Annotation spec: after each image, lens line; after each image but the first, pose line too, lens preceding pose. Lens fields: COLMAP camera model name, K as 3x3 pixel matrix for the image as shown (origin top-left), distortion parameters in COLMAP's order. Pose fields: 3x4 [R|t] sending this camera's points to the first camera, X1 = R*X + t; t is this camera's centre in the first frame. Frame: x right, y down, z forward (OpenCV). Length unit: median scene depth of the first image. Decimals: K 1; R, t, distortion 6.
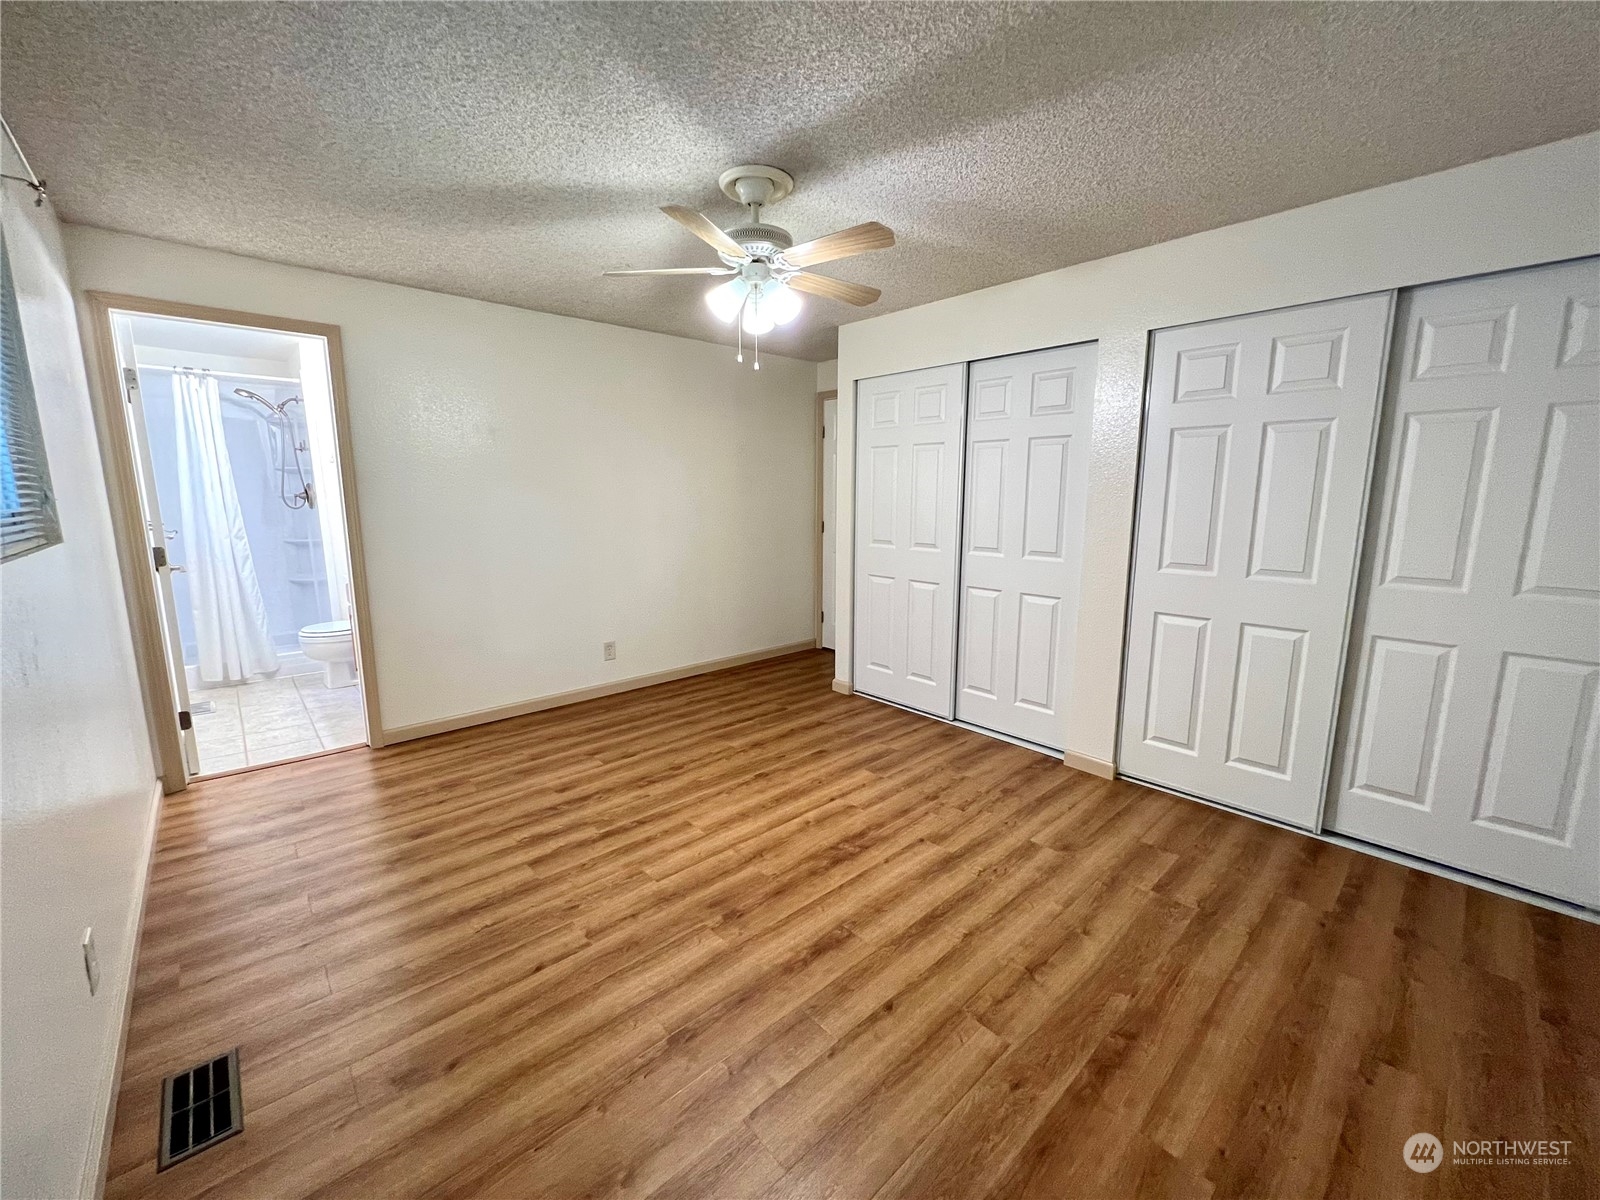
lens RADIAL K [[644.4, 0, 800.0], [0, 644.4, 600.0], [0, 0, 1]] dist [-0.001776, 0.000239]
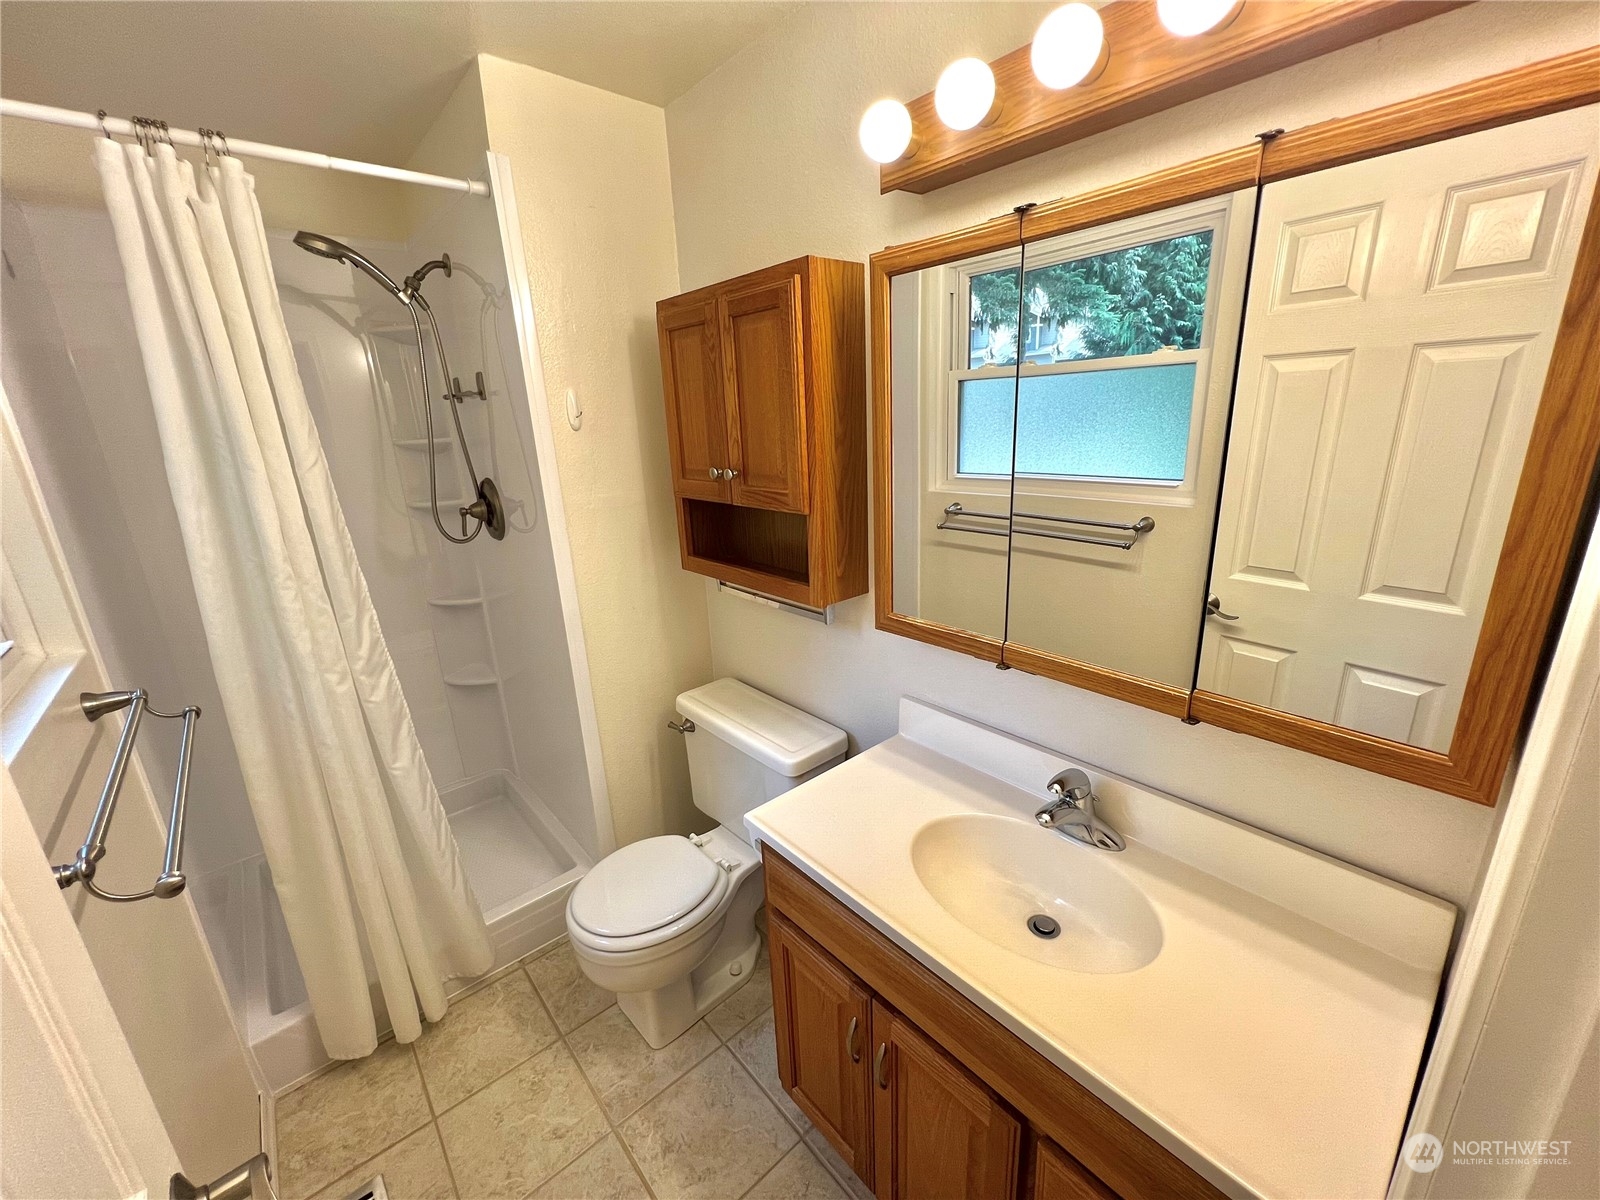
lens RADIAL K [[644.4, 0, 800.0], [0, 644.4, 600.0], [0, 0, 1]] dist [-0.001776, 0.000239]
pose [[0.998956, -0.035145, -0.029184, -0.628830], [0.038479, 0.991672, 0.122904, -0.167588], [0.024622, -0.123899, 0.991989, 0.662867]]
